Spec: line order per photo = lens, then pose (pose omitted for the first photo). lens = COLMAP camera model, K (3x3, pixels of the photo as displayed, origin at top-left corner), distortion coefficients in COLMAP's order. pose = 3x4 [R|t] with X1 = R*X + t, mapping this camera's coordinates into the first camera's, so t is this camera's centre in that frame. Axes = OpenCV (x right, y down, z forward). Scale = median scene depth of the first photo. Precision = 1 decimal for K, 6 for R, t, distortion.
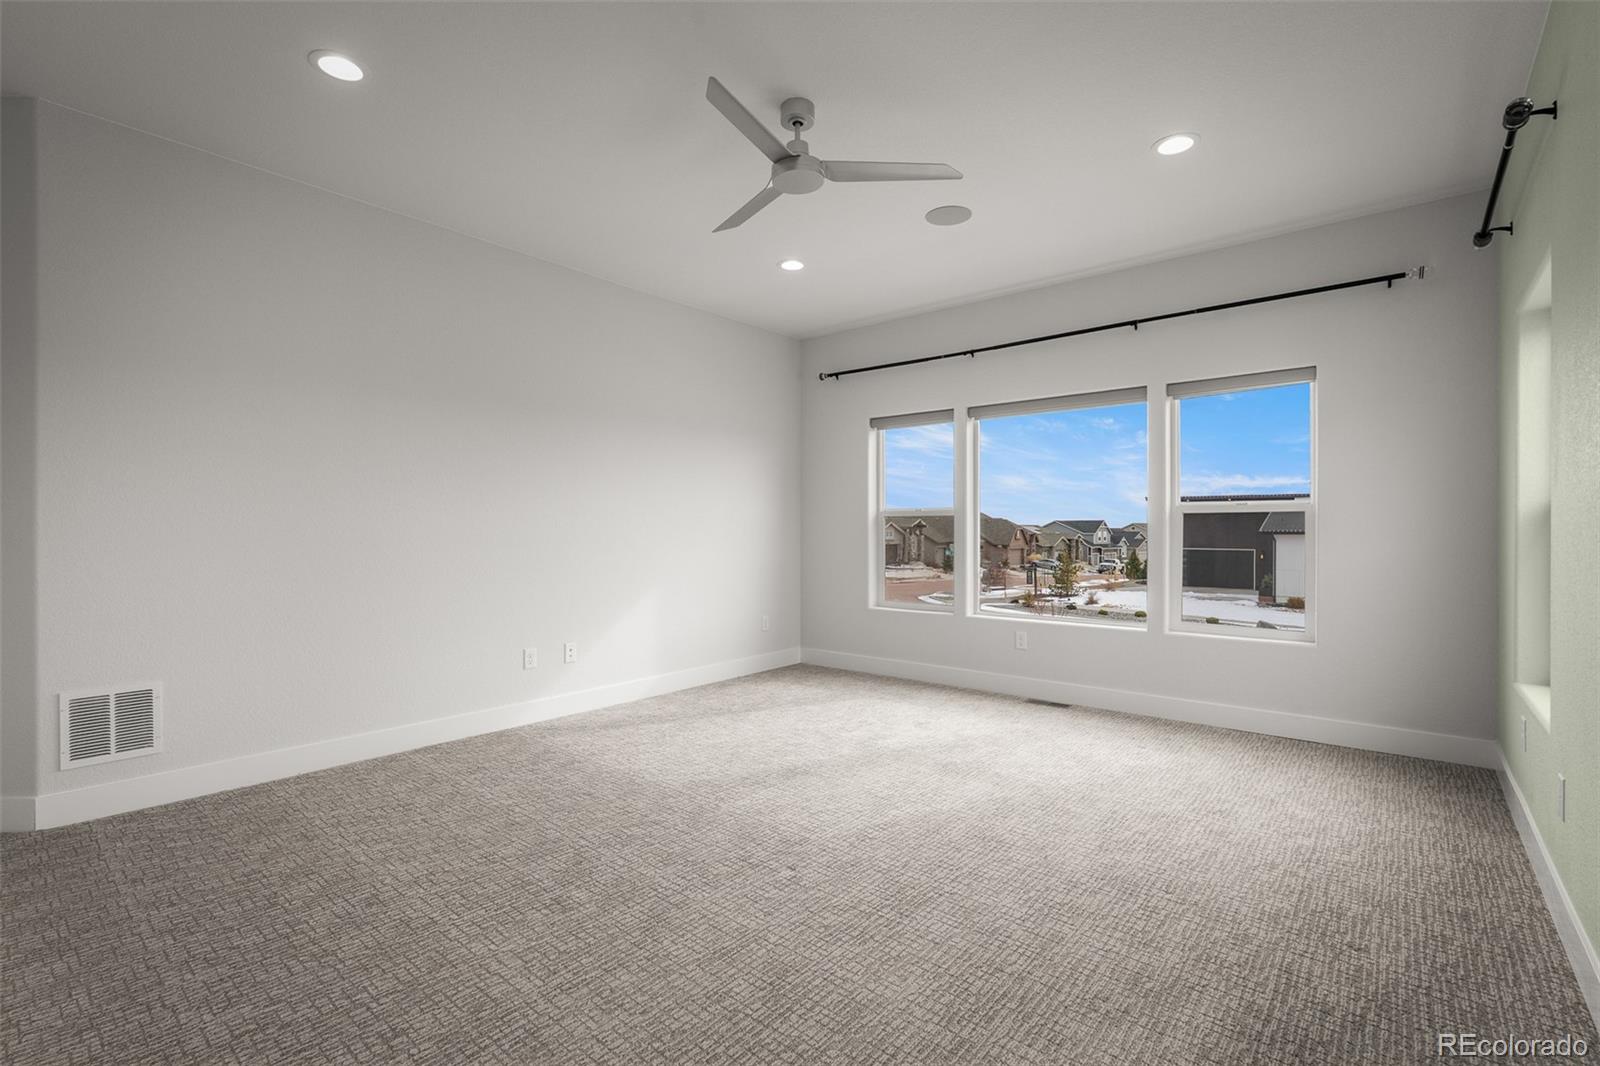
lens RADIAL K [[709.1, 0, 797.3], [0, 709.1, 530.1], [0, 0, 1]] dist [-0.002661, -0.000551]
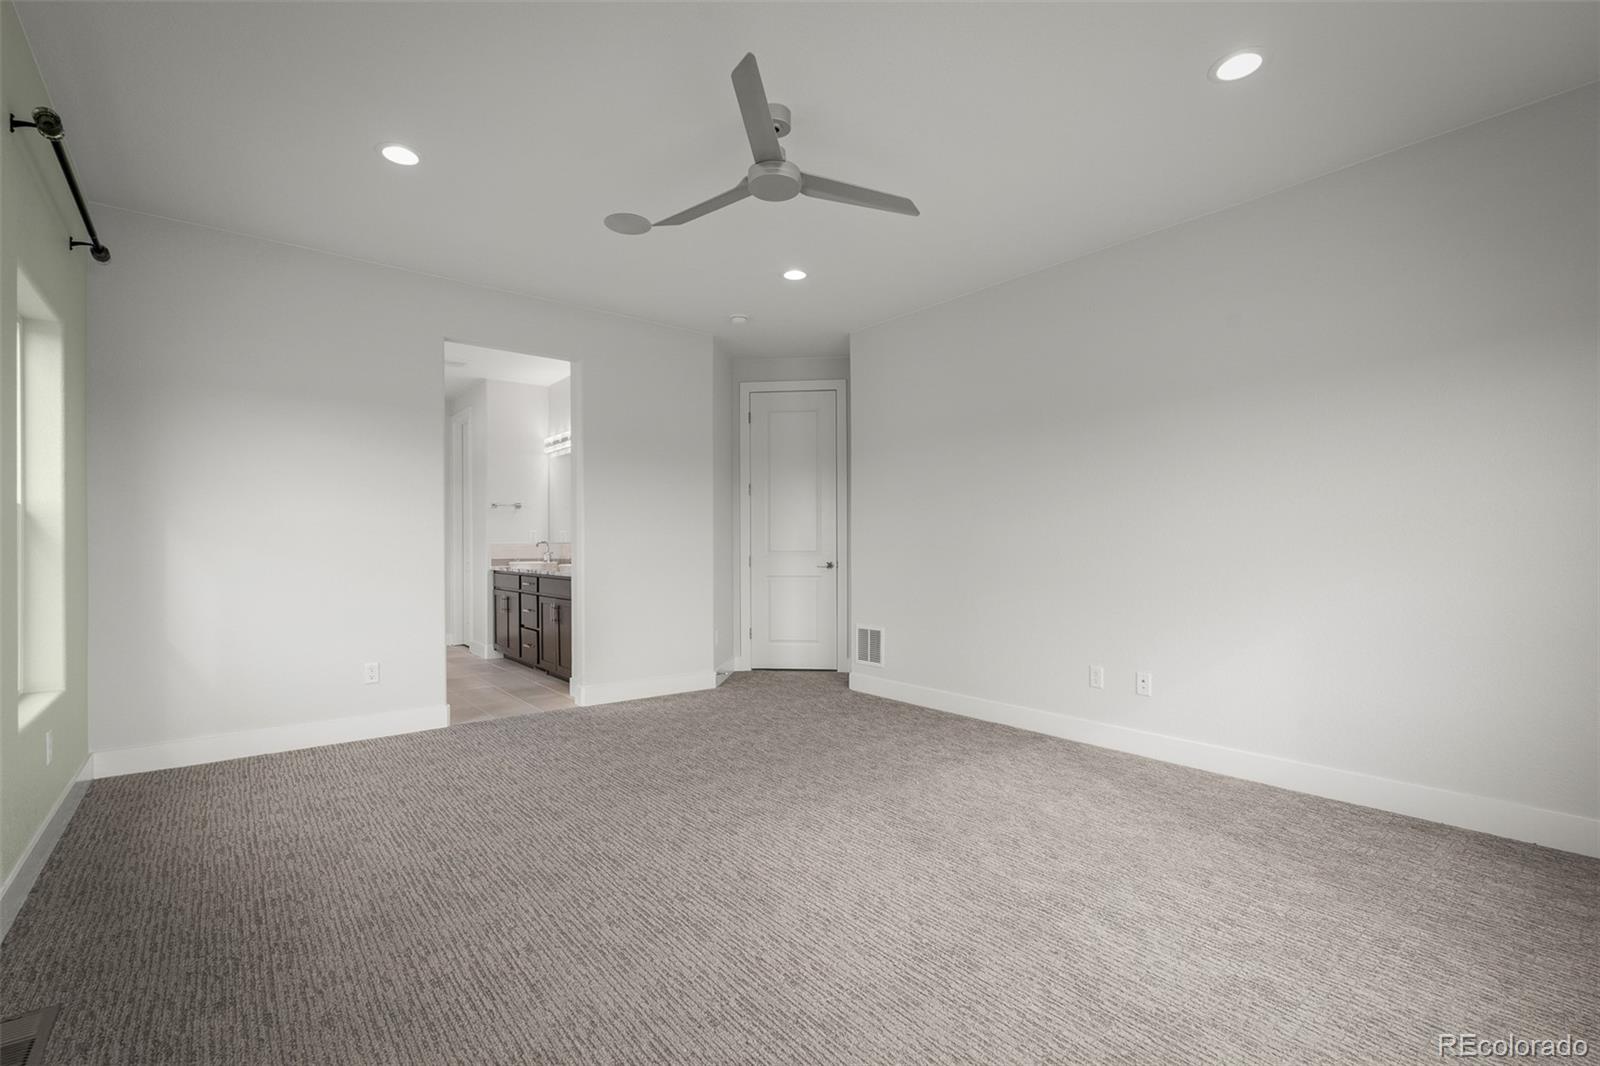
lens RADIAL K [[709.4, 0, 800.0], [0, 709.4, 533.0], [0, 0, 1]] dist [-0.000343, -0.000139]
pose [[-0.171389, -0.010679, -0.985146, 0.855206], [0.005617, 0.999914, -0.011816, -0.006975], [0.985187, -0.007558, -0.171315, 1.028812]]
